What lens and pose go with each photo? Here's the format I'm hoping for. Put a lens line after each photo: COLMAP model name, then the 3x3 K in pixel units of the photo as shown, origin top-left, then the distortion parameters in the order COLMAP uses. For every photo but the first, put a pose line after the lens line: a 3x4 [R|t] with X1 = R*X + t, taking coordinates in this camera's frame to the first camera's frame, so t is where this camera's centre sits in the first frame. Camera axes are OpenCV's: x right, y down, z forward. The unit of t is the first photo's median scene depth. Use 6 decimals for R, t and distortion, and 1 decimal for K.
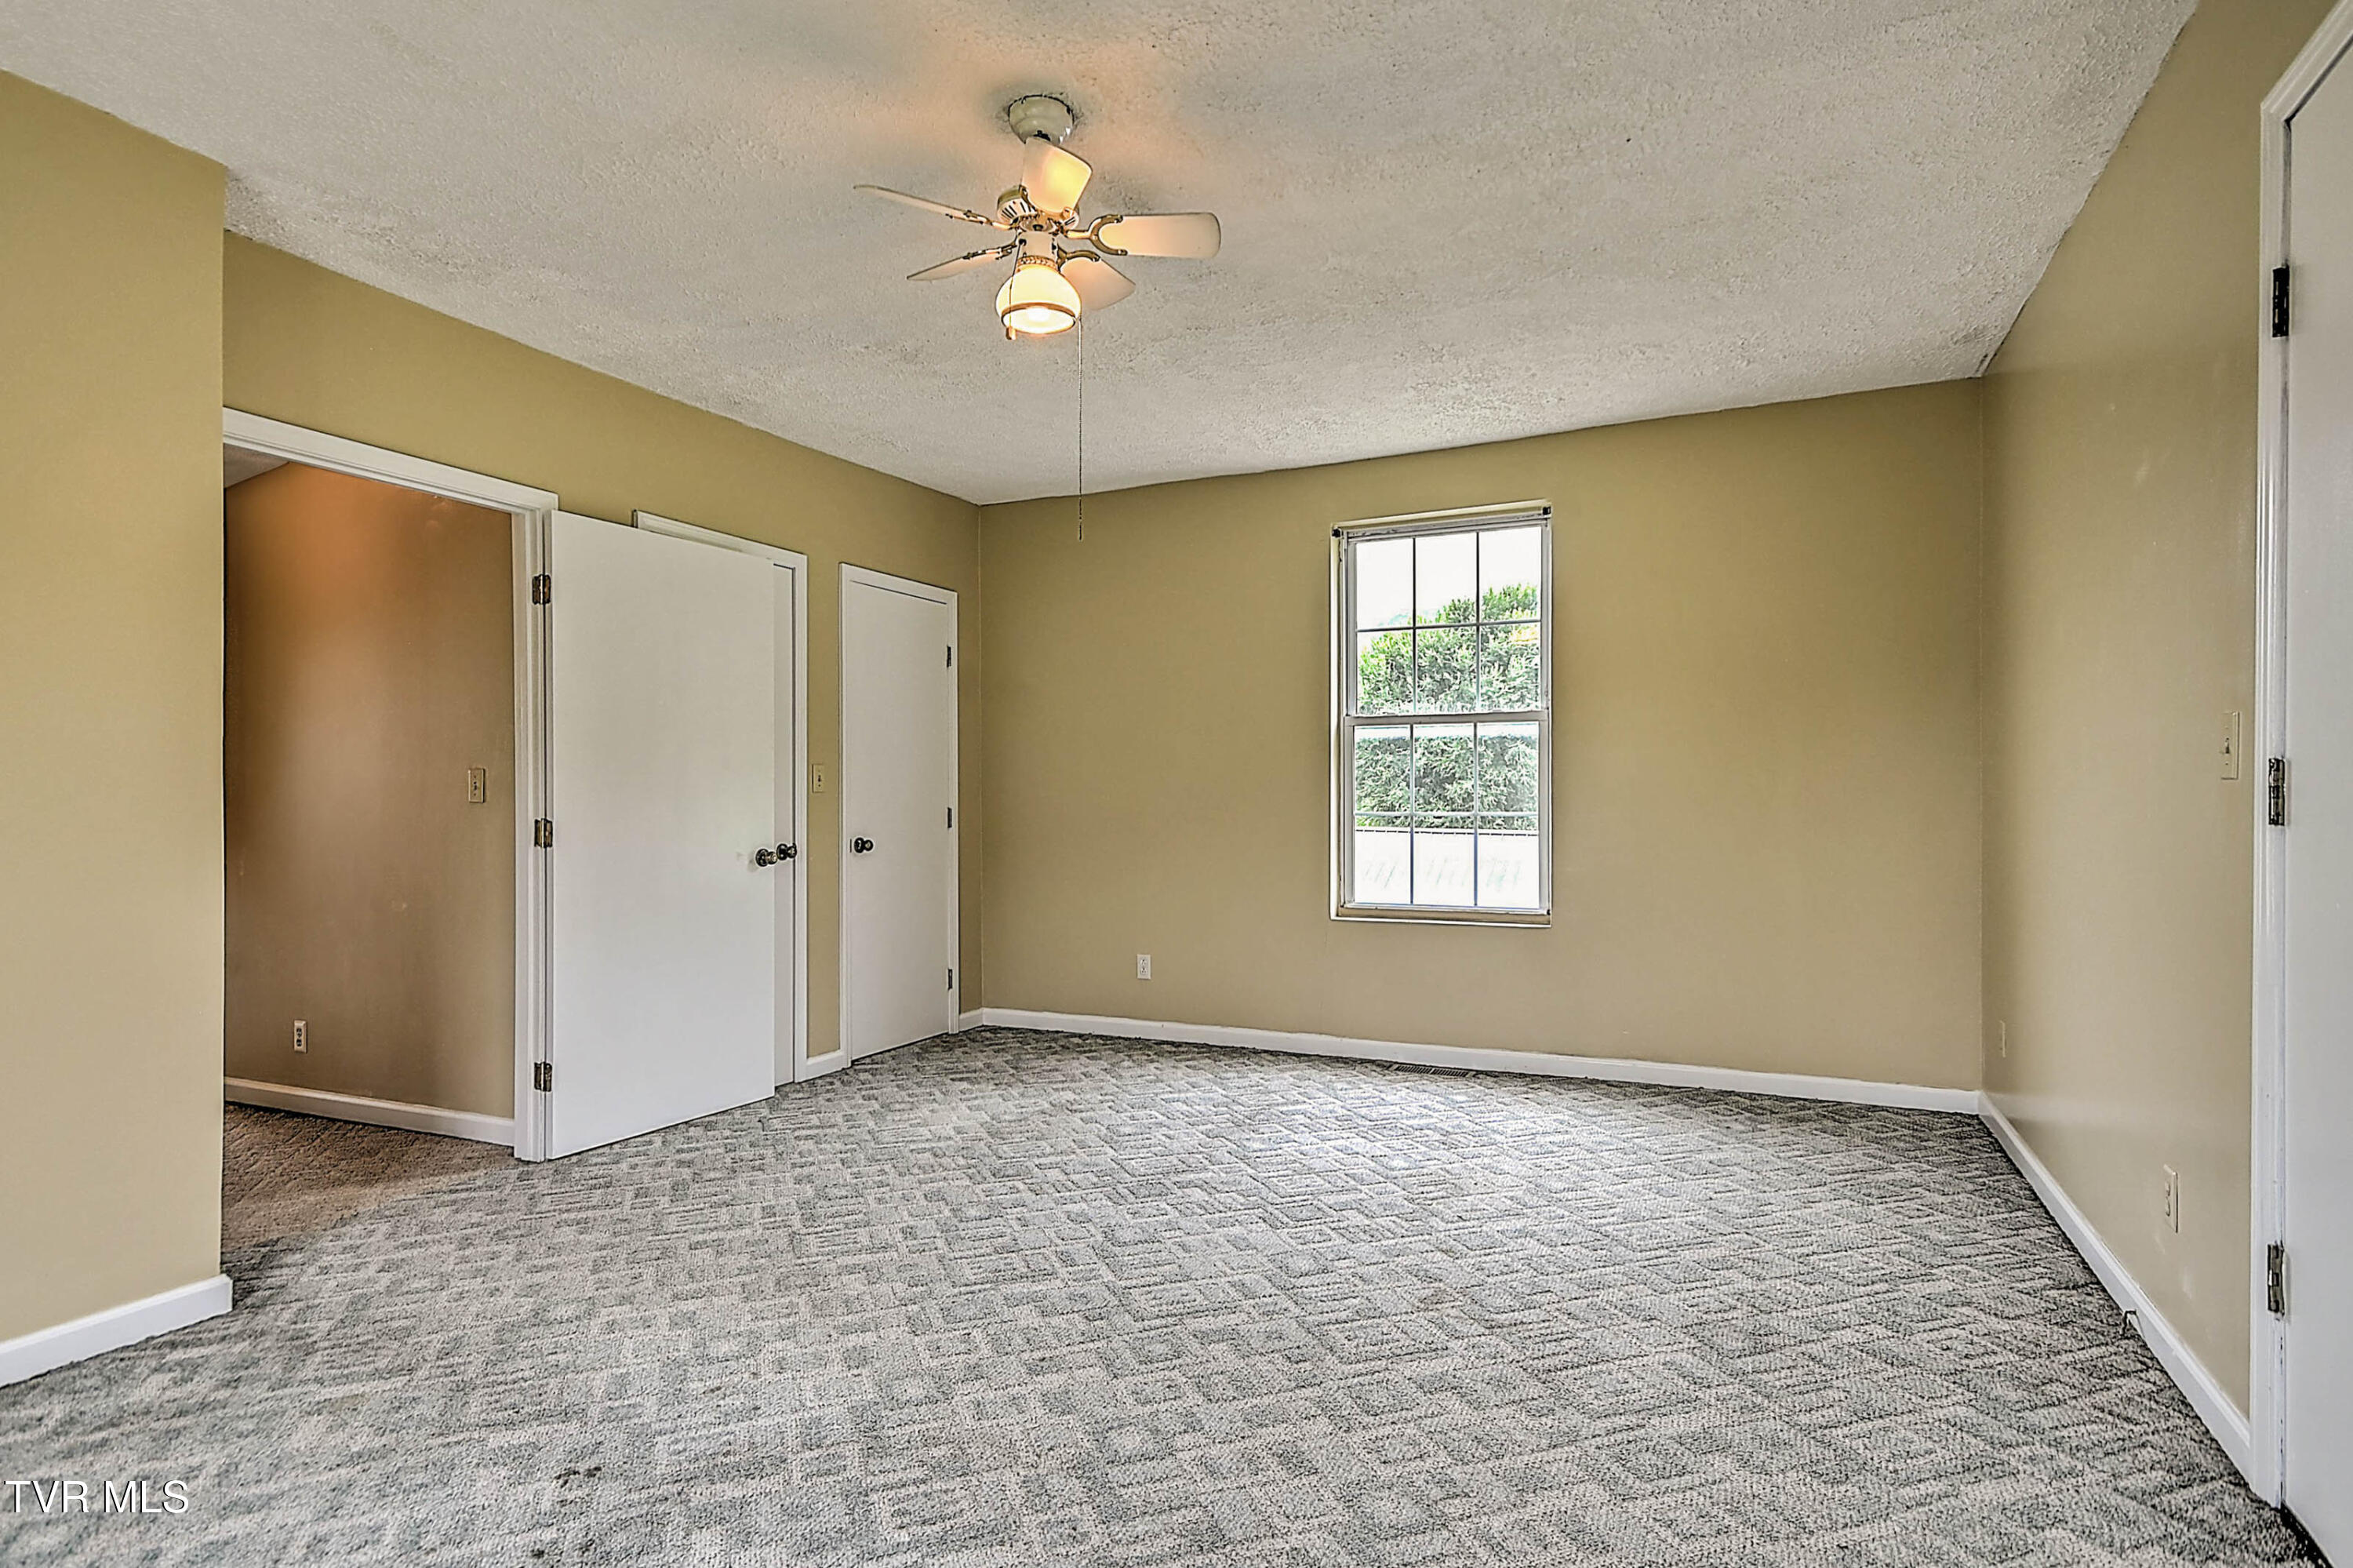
lens RADIAL K [[1245.5, 0, 1166.8], [0, 1245.5, 791.8], [0, 0, 1]] dist [0.002366, 0.000600]
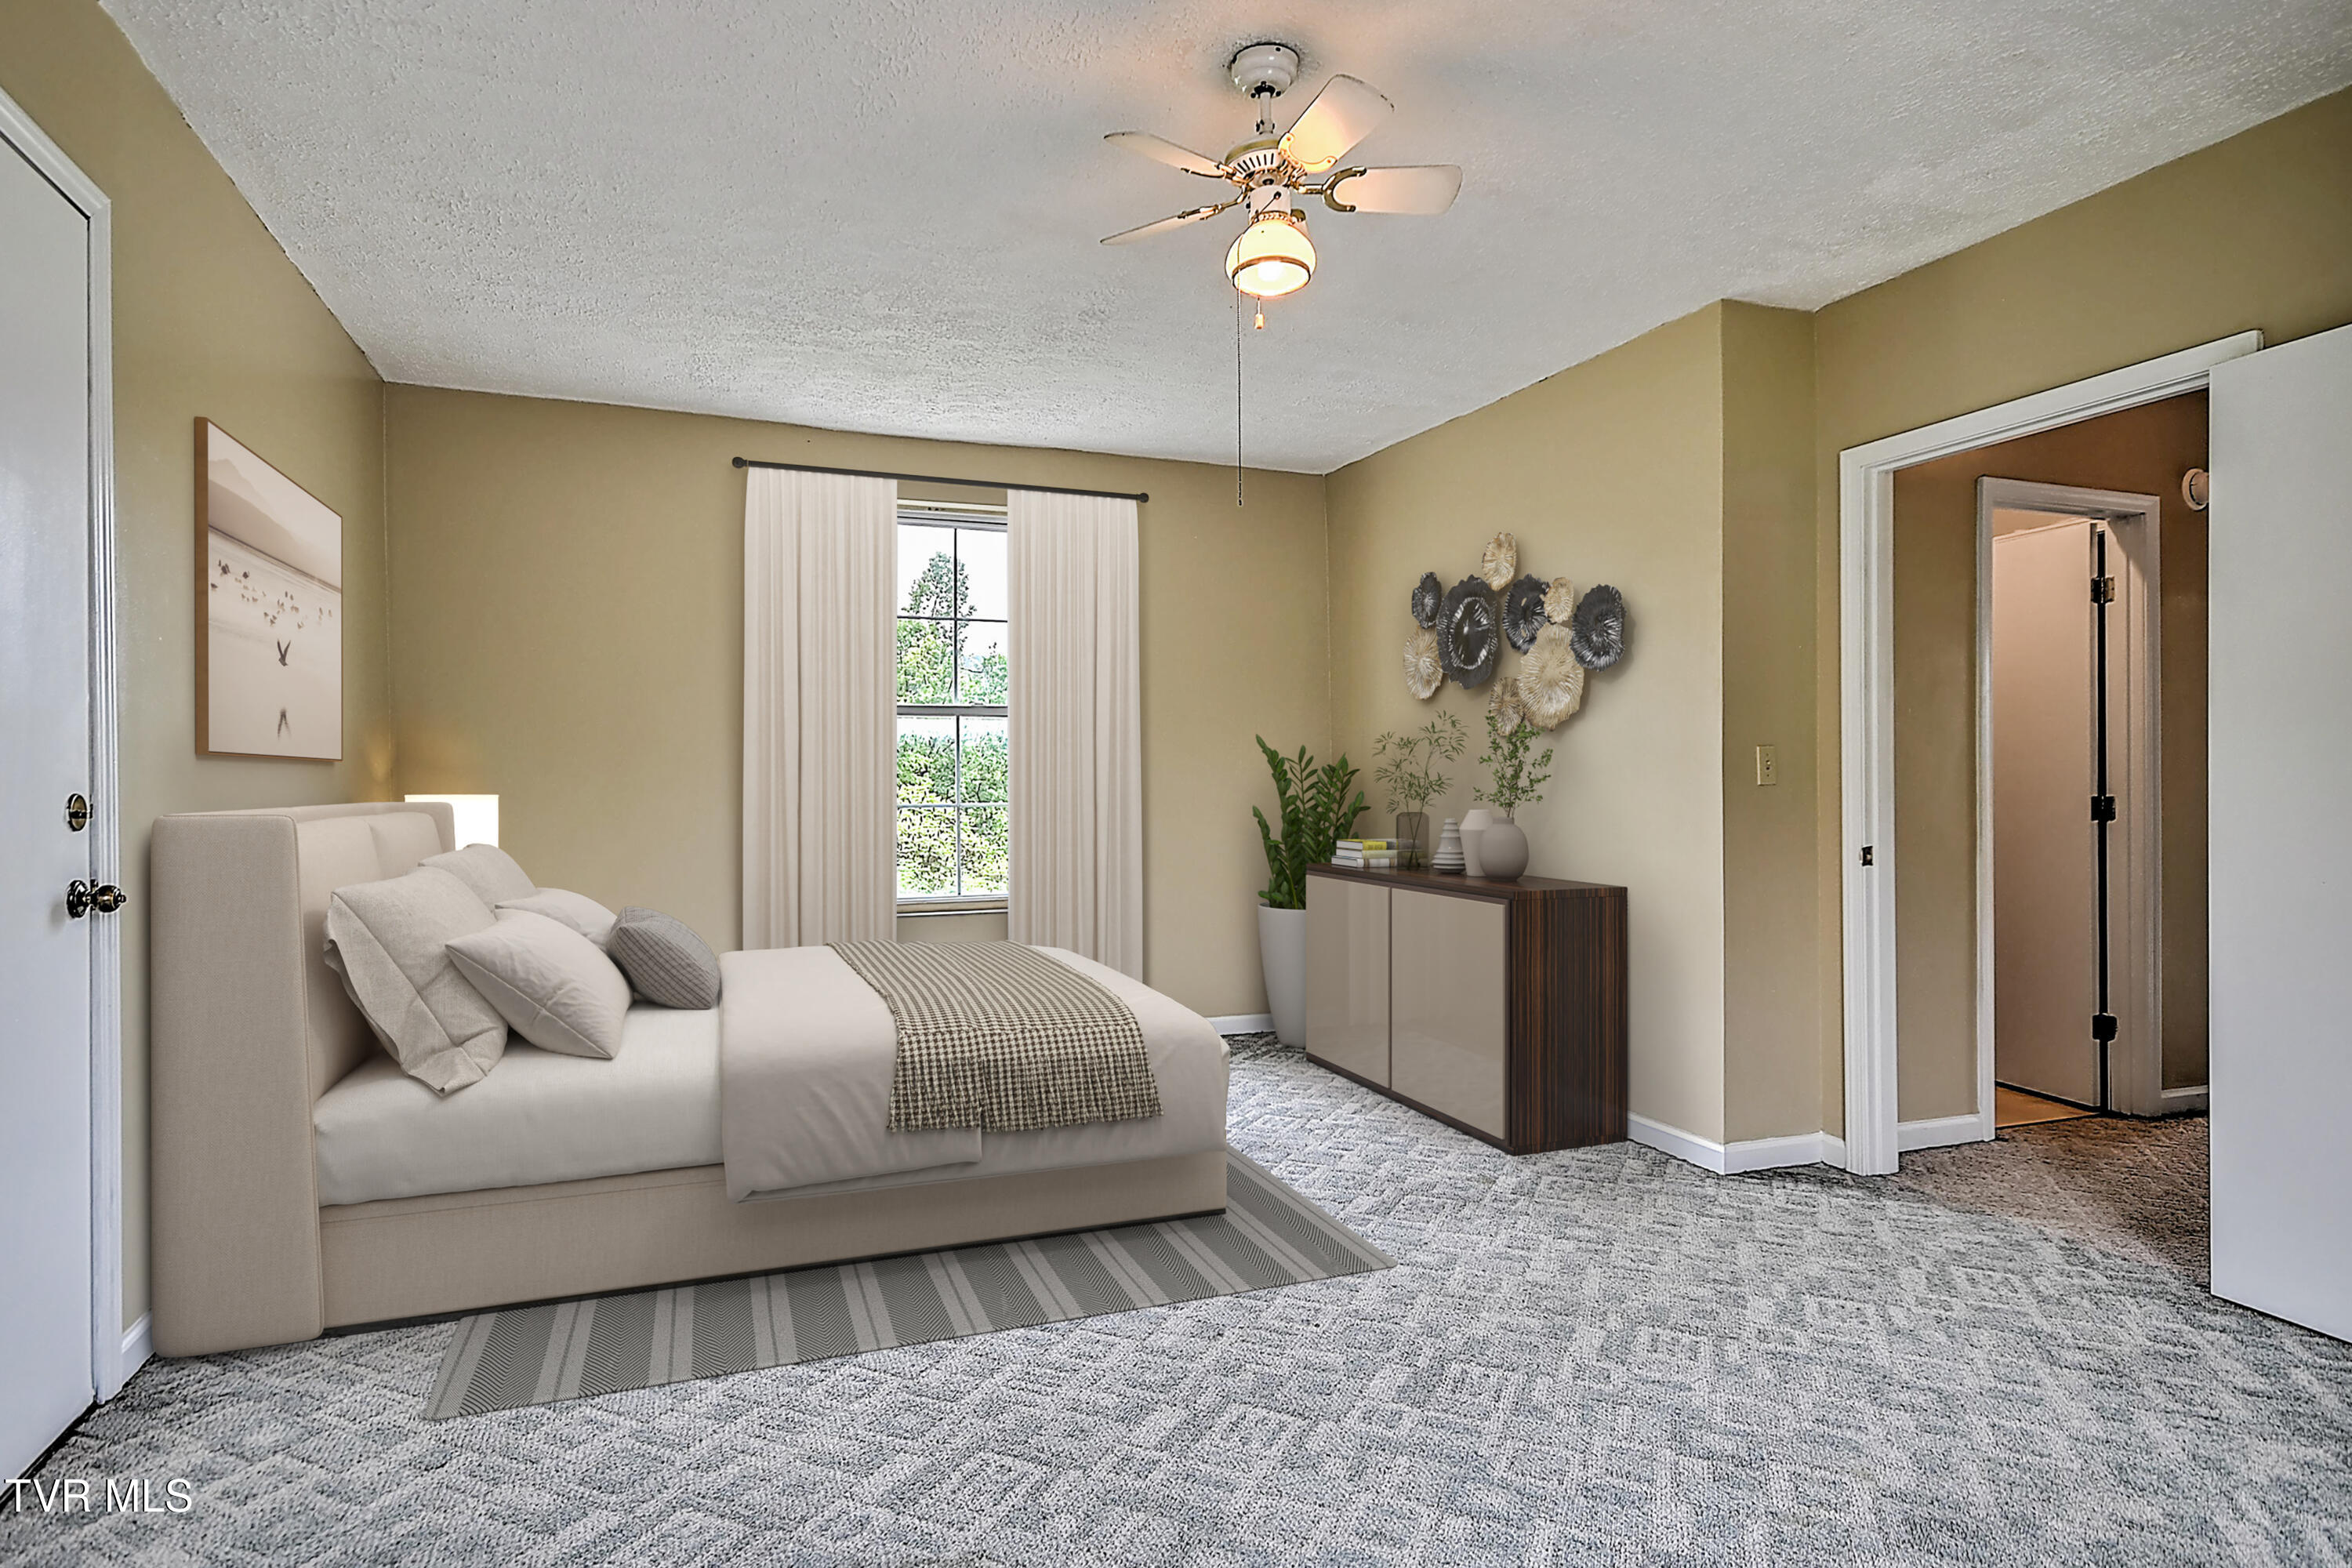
lens RADIAL K [[1244.9, 0, 1166.3], [0, 1244.9, 791.8], [0, 0, 1]] dist [0.002366, 0.000600]
pose [[-0.692567, 0.007417, -0.721315, 0.544283], [0.006516, 0.999971, 0.004025, 0.006267], [0.721324, -0.001913, -0.692595, 1.375044]]
